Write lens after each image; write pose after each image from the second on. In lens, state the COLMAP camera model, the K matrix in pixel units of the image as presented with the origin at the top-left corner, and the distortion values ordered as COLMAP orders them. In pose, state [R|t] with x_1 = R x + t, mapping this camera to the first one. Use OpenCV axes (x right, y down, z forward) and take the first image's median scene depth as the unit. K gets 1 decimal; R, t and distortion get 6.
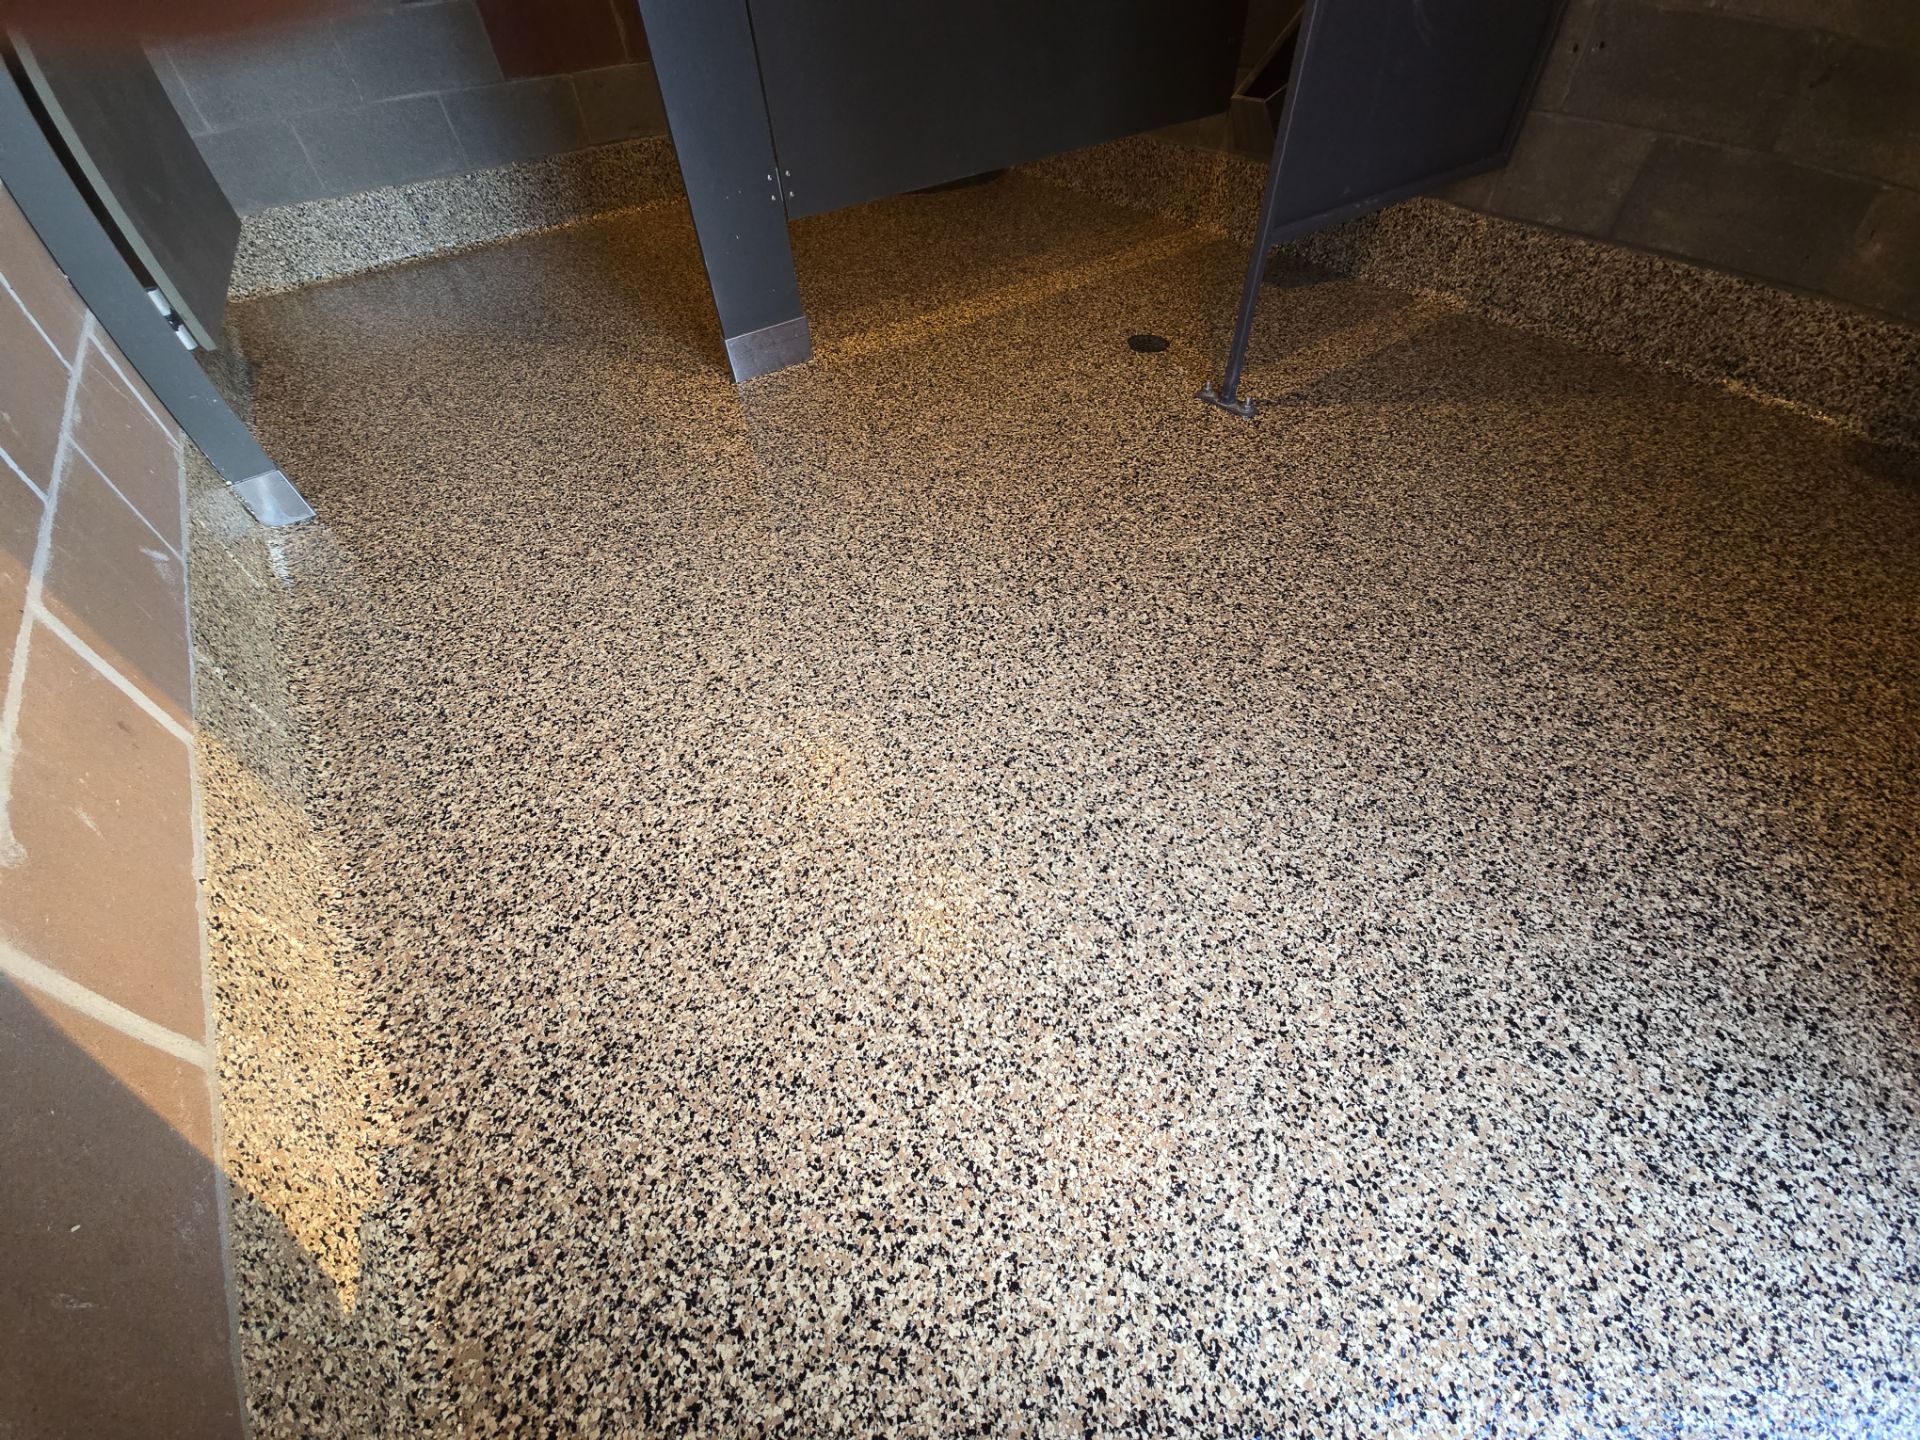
lens RADIAL K [[774.2, 0, 963.9], [0, 774.2, 711.5], [0, 0, 1]] dist [0.007346, -0.005862]
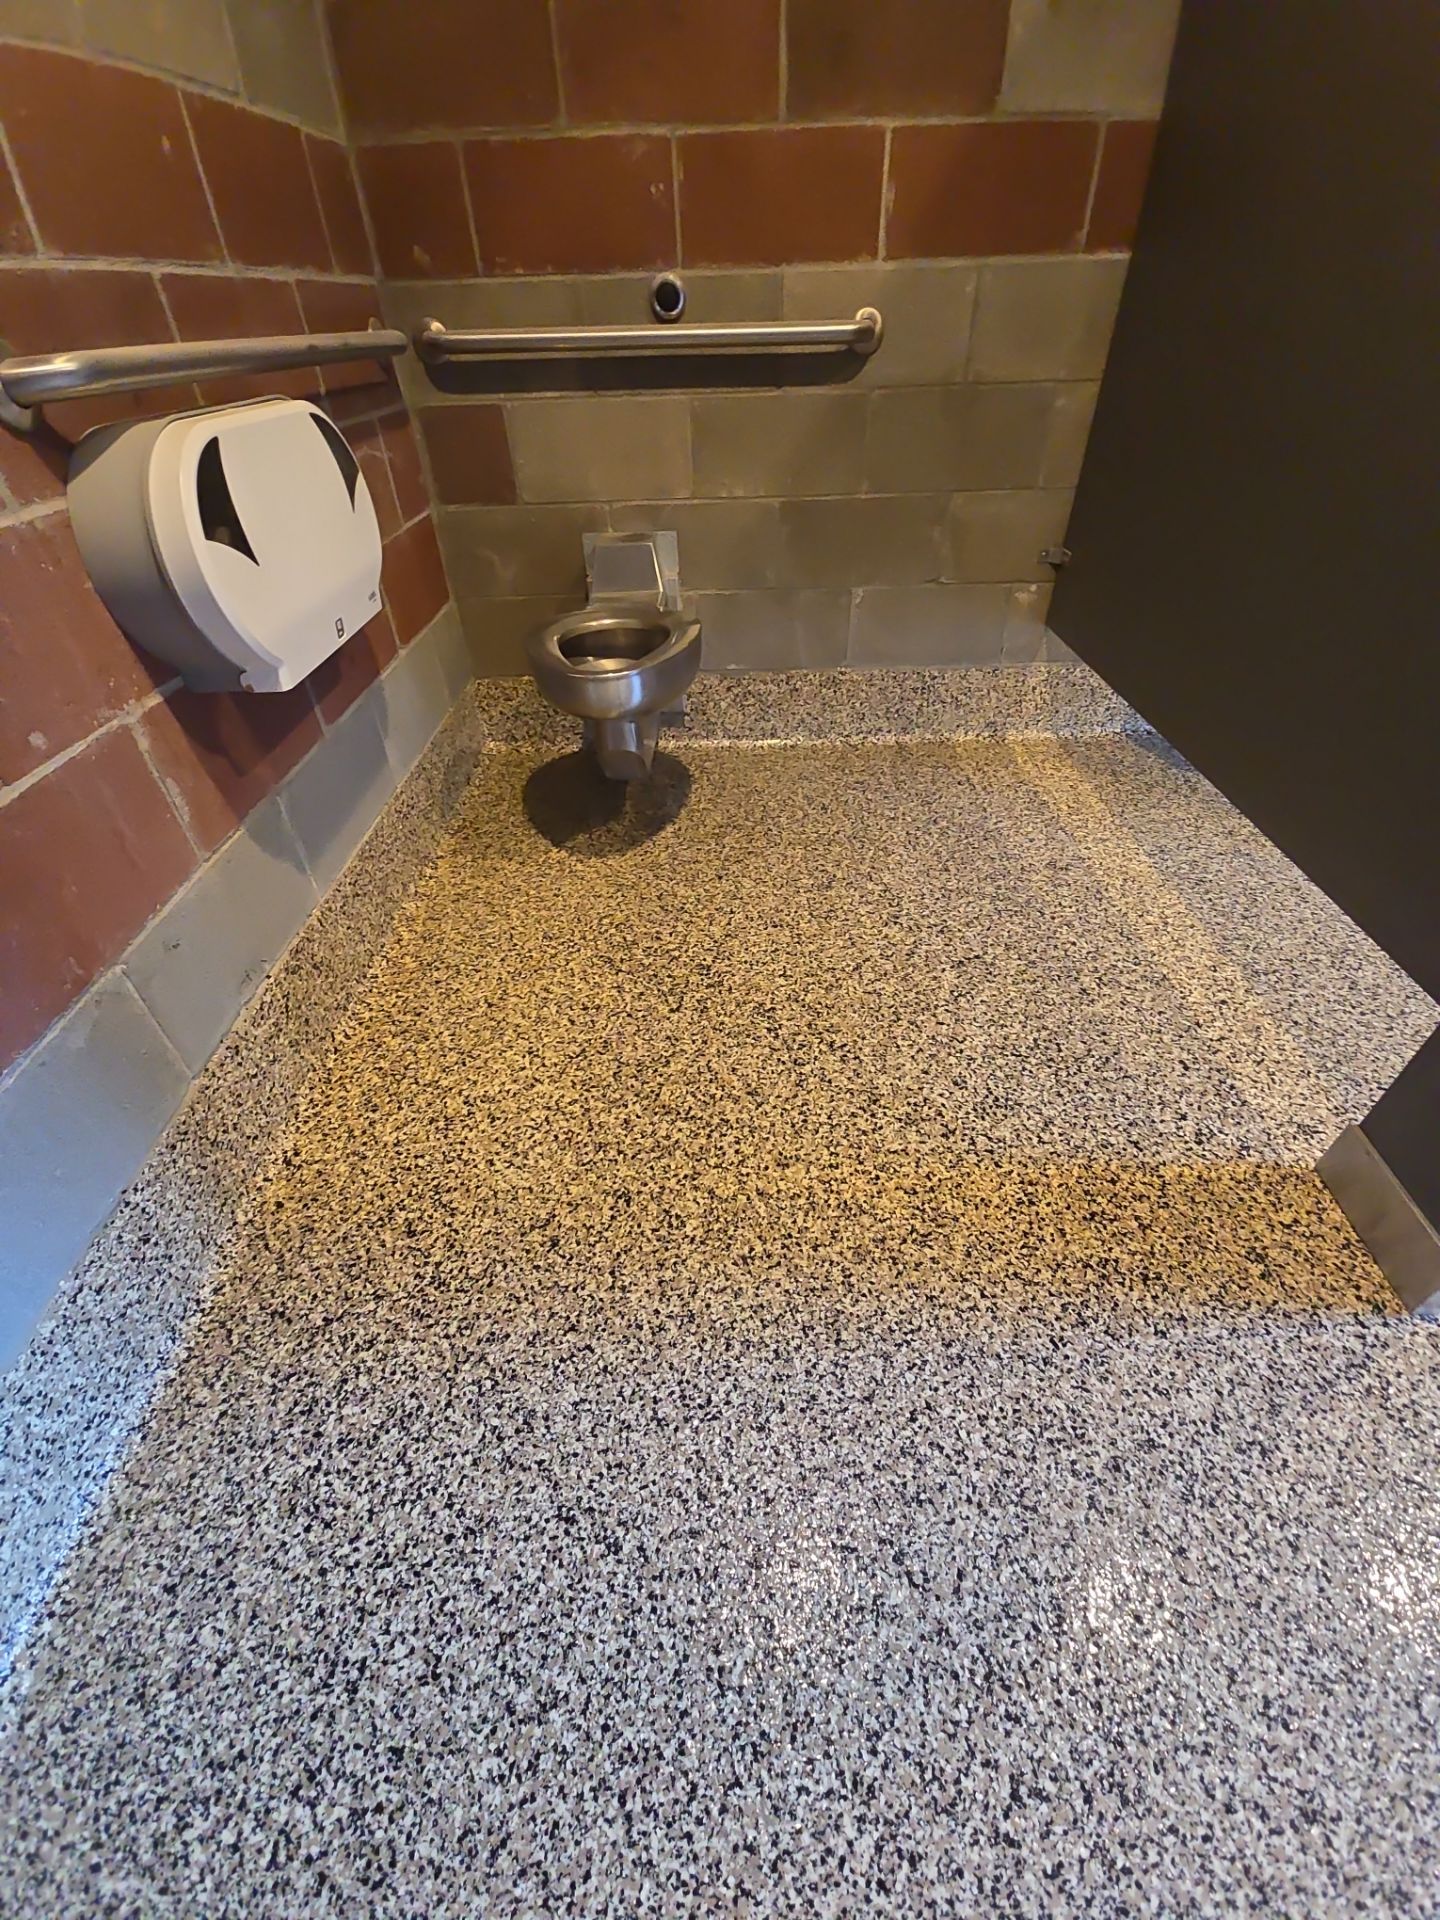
lens RADIAL K [[774.2, 0, 728.4], [0, 774.2, 965.0], [0, 0, 1]] dist [0.007346, -0.005862]
pose [[0.581760, -0.507625, 0.635510, -1.404768], [0.603417, 0.793275, 0.081261, -1.691444], [-0.545384, 0.336203, 0.767805, 1.449393]]
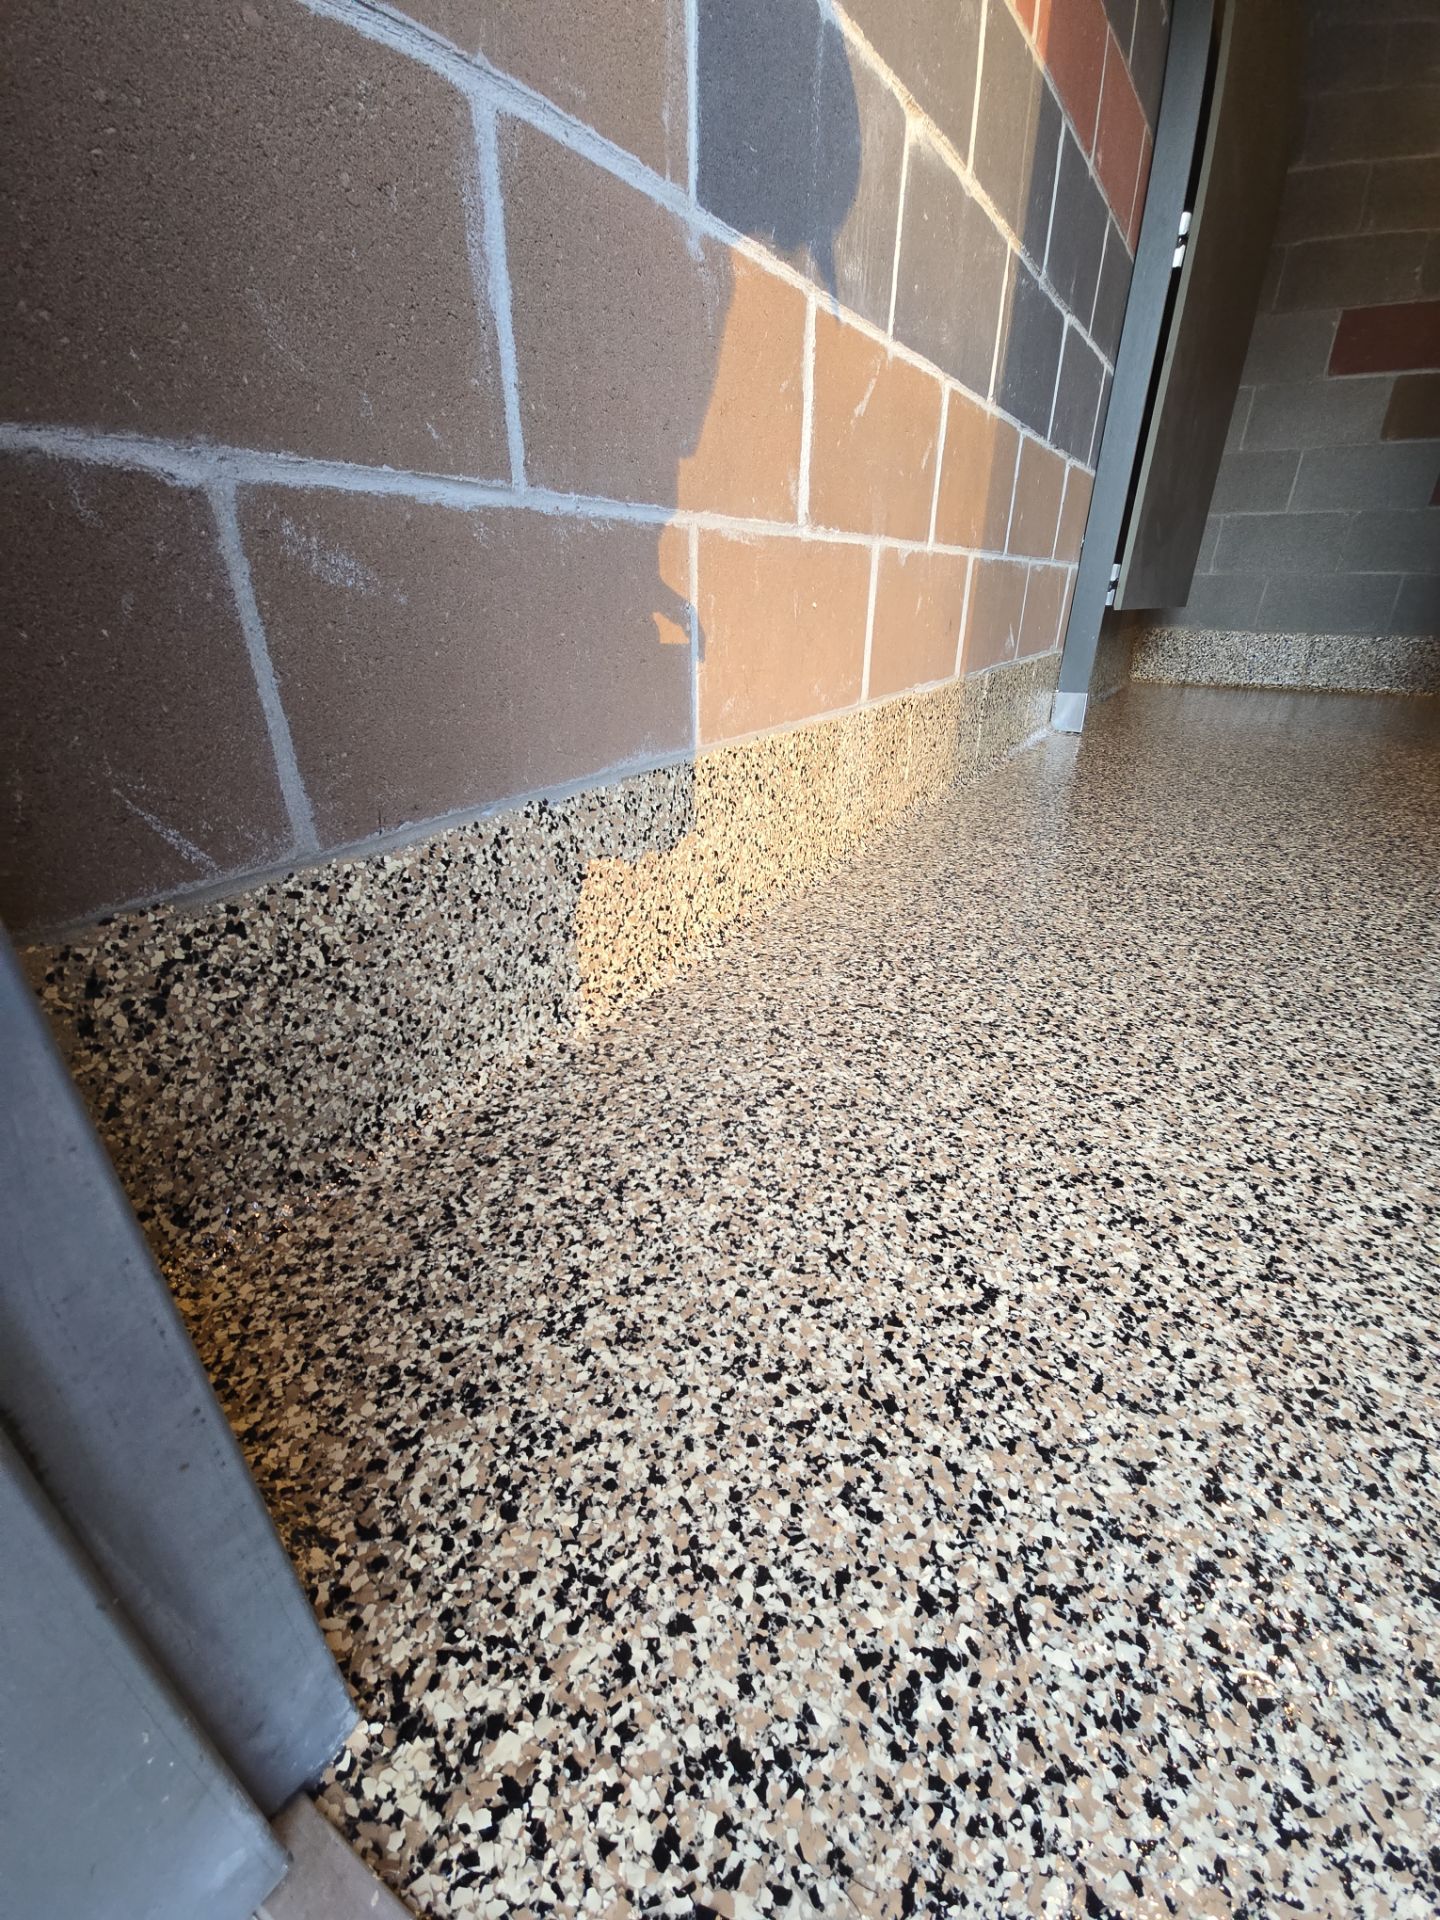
lens RADIAL K [[774.2, 0, 725.1], [0, 774.2, 957.2], [0, 0, 1]] dist [0.007346, -0.005862]
pose [[0.363953, 0.435522, -0.823322, 0.372963], [-0.700331, 0.710725, 0.066376, 0.579700], [0.614064, 0.552440, 0.563681, 0.076207]]
